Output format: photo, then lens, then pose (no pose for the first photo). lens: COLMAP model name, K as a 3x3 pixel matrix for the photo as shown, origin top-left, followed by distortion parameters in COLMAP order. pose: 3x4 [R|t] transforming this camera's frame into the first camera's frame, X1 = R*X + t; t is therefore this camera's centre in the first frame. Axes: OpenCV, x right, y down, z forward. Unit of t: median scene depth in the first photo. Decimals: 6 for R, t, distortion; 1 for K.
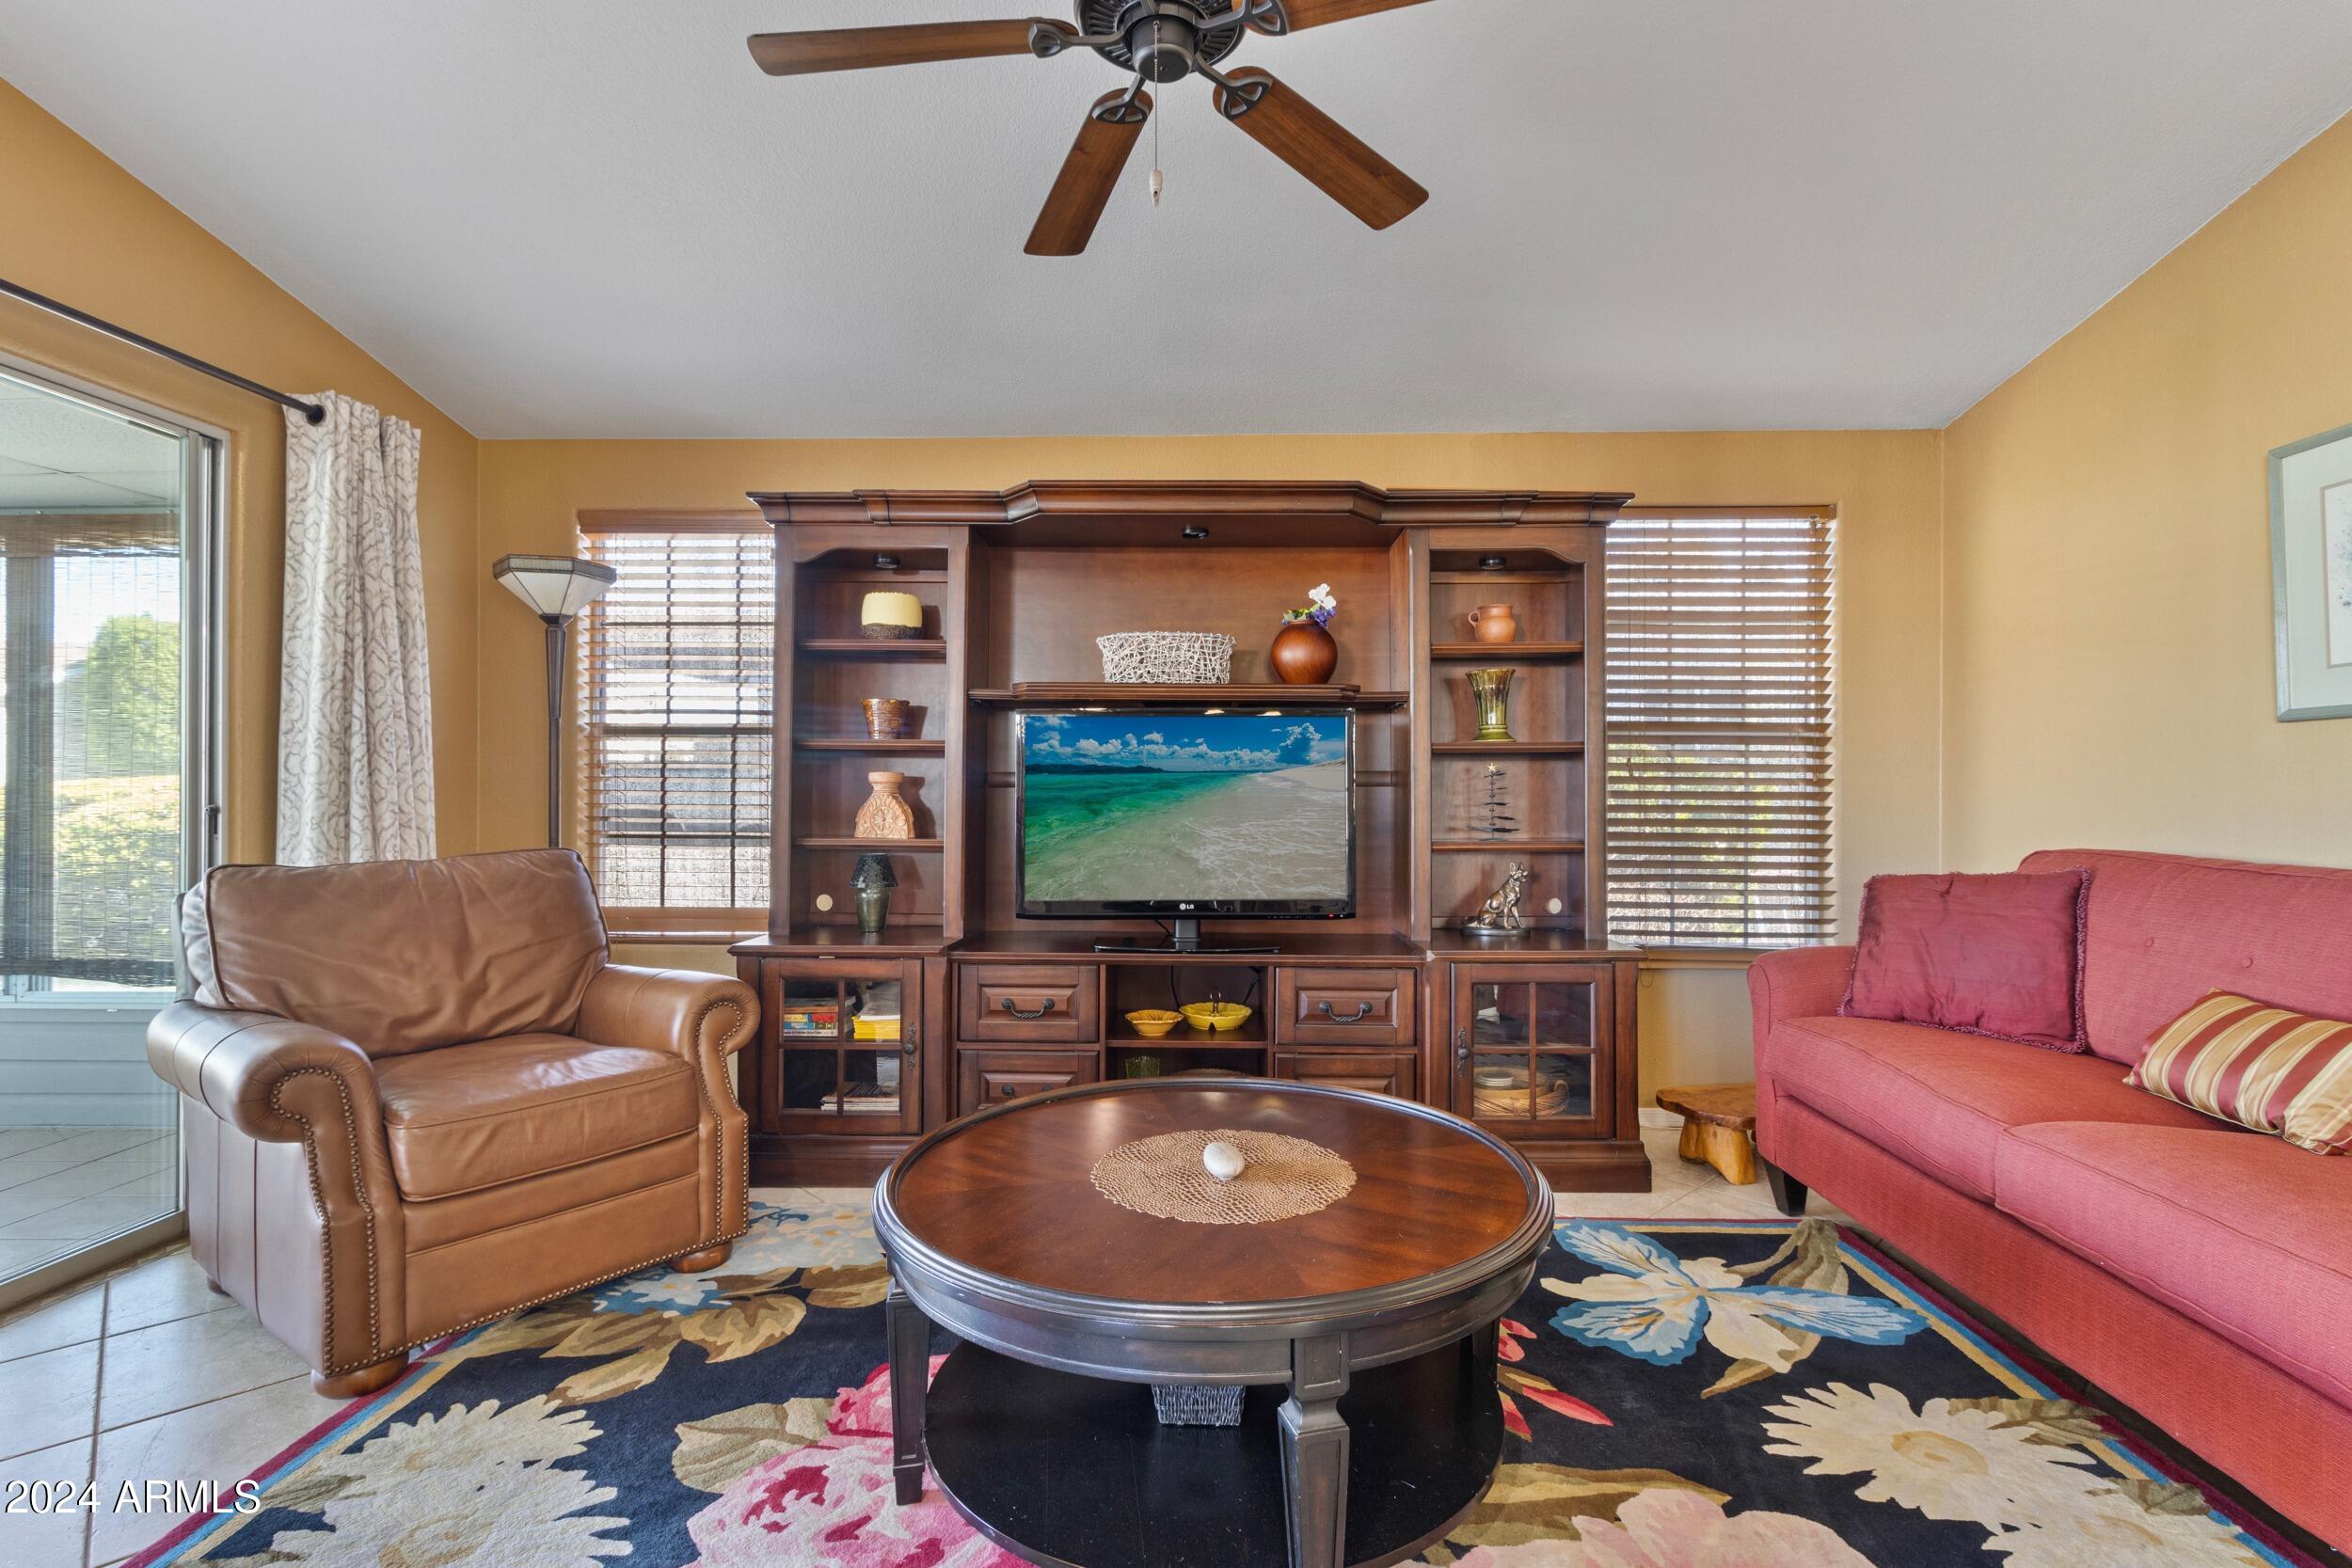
lens RADIAL K [[1105.2, 0, 1189.2], [0, 1105.2, 791.5], [0, 0, 1]] dist [0.001207, 0.000934]
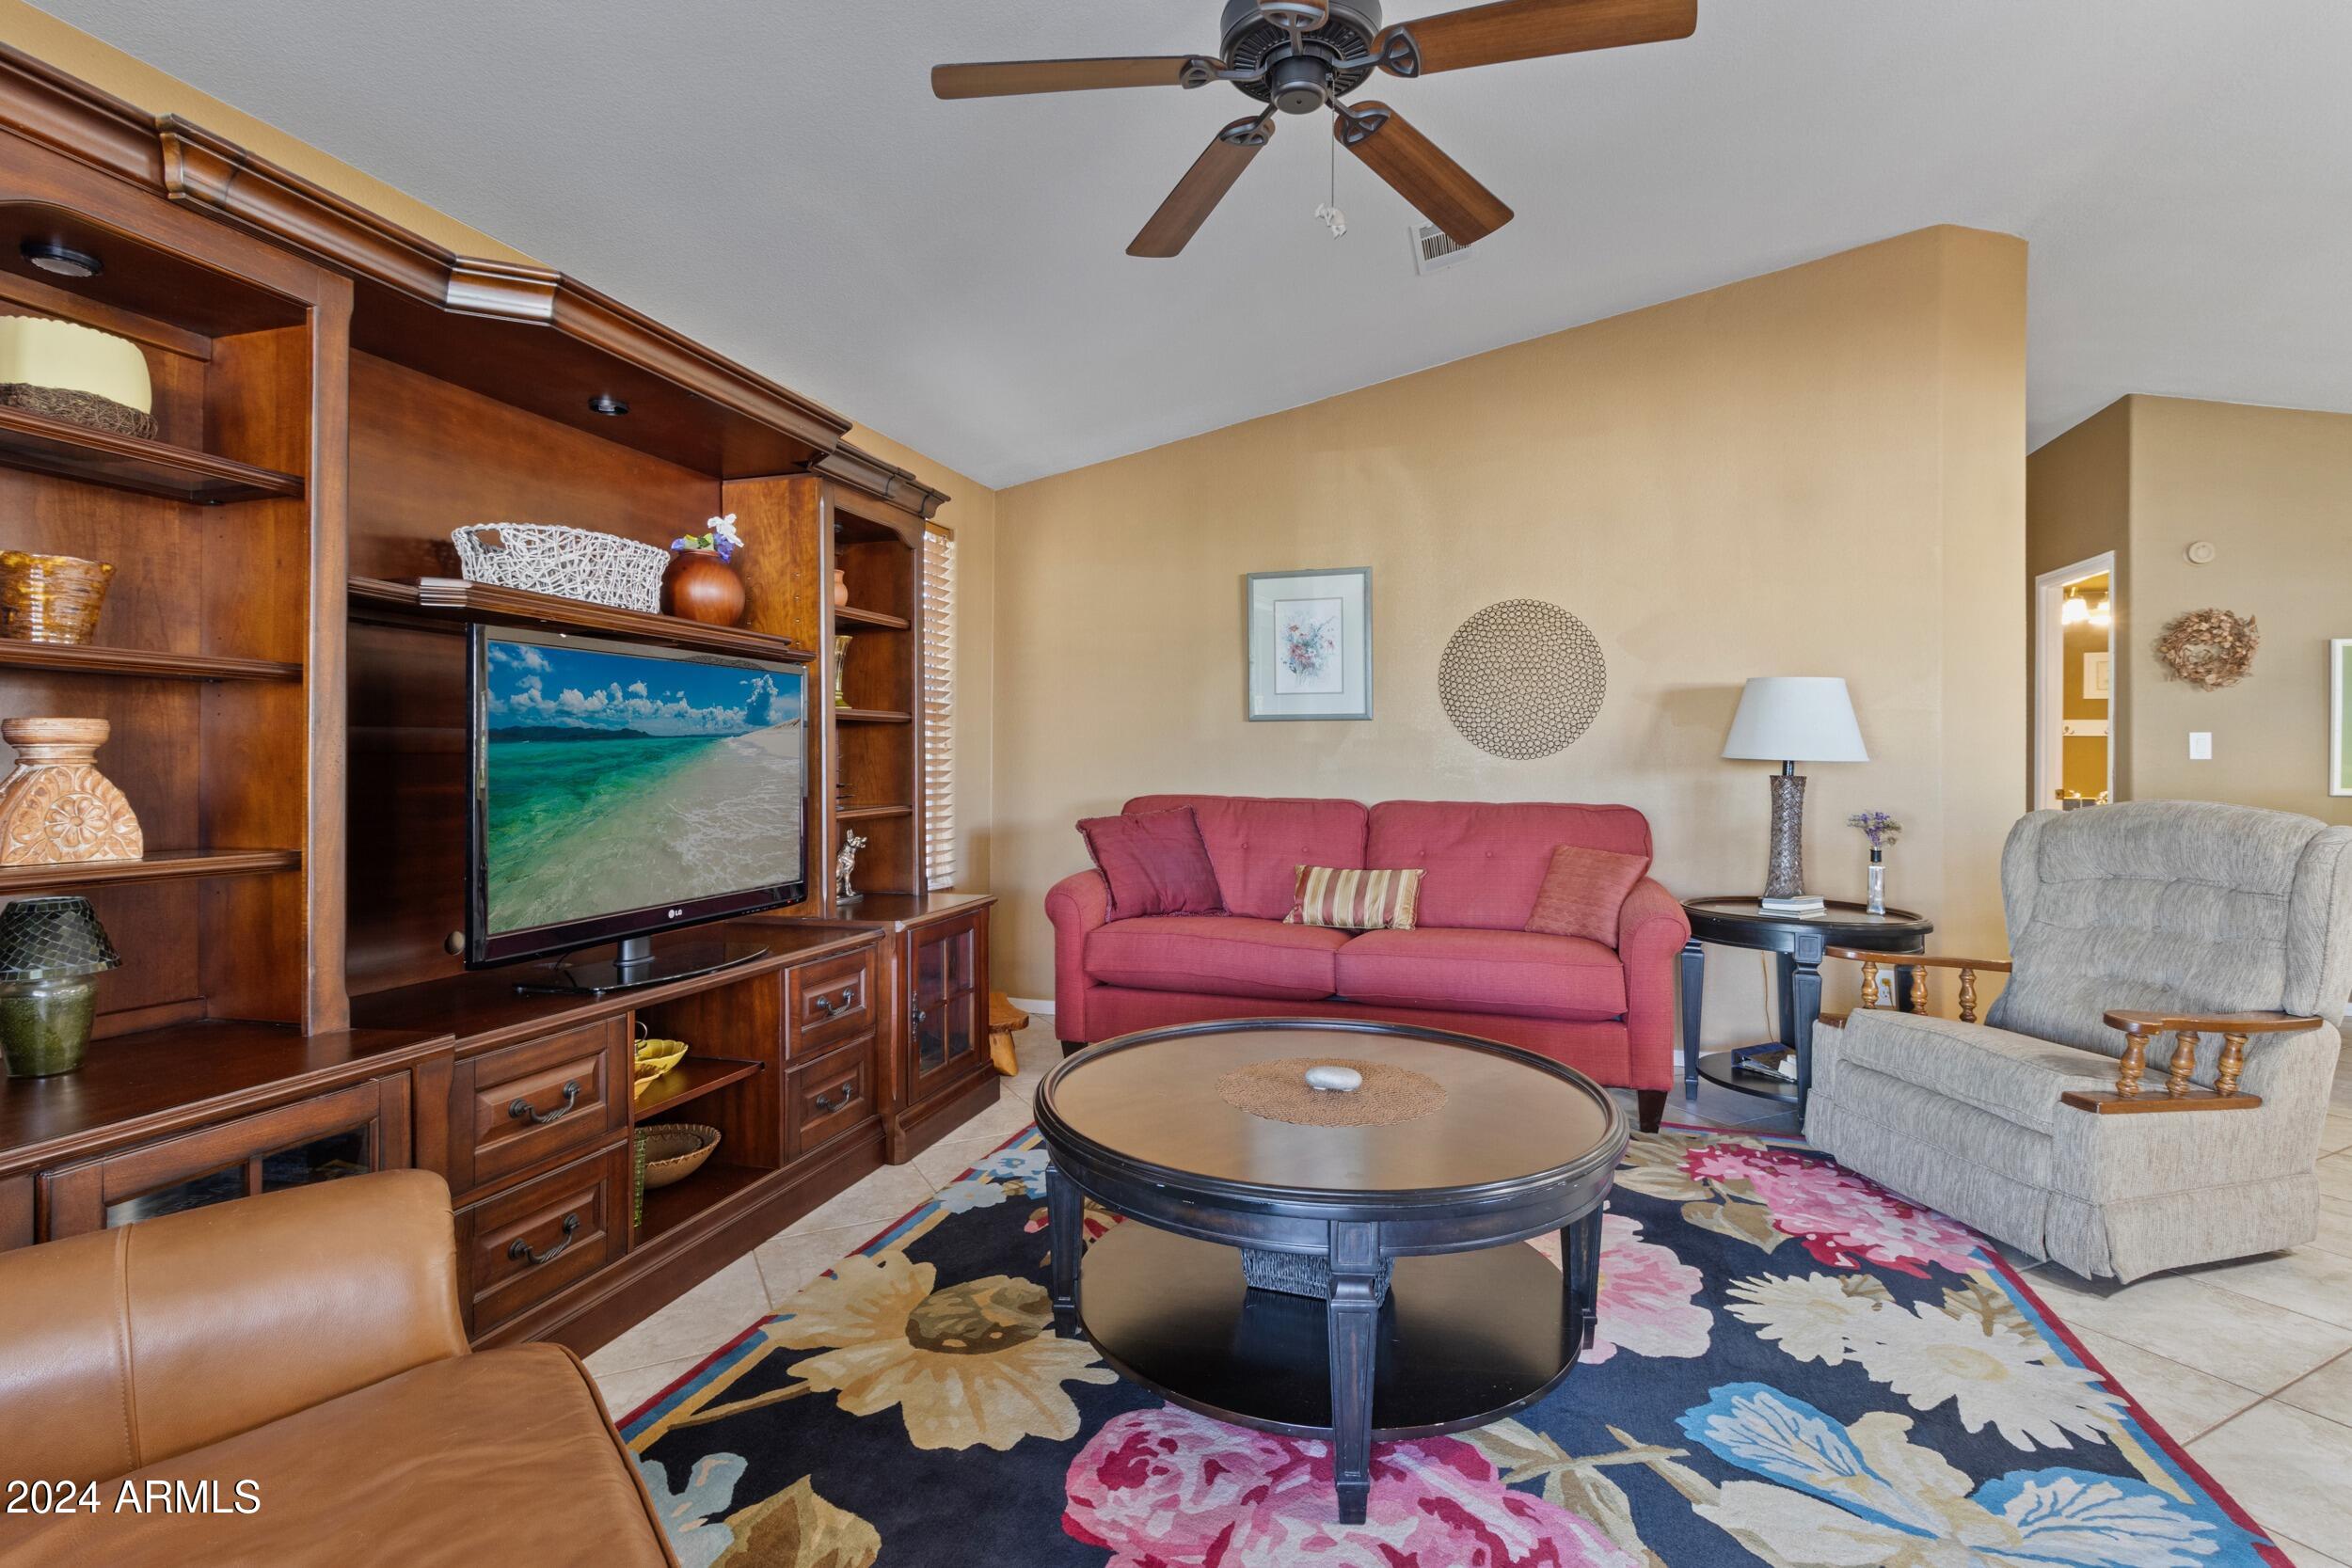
lens RADIAL K [[1105.2, 0, 1169.2], [0, 1105.2, 778.7], [0, 0, 1]] dist [0.001207, 0.000934]
pose [[0.278289, -0.021990, 0.960246, -0.626493], [-0.002455, 0.999718, 0.023605, -0.008369], [-0.960494, -0.008926, 0.278156, 0.468573]]
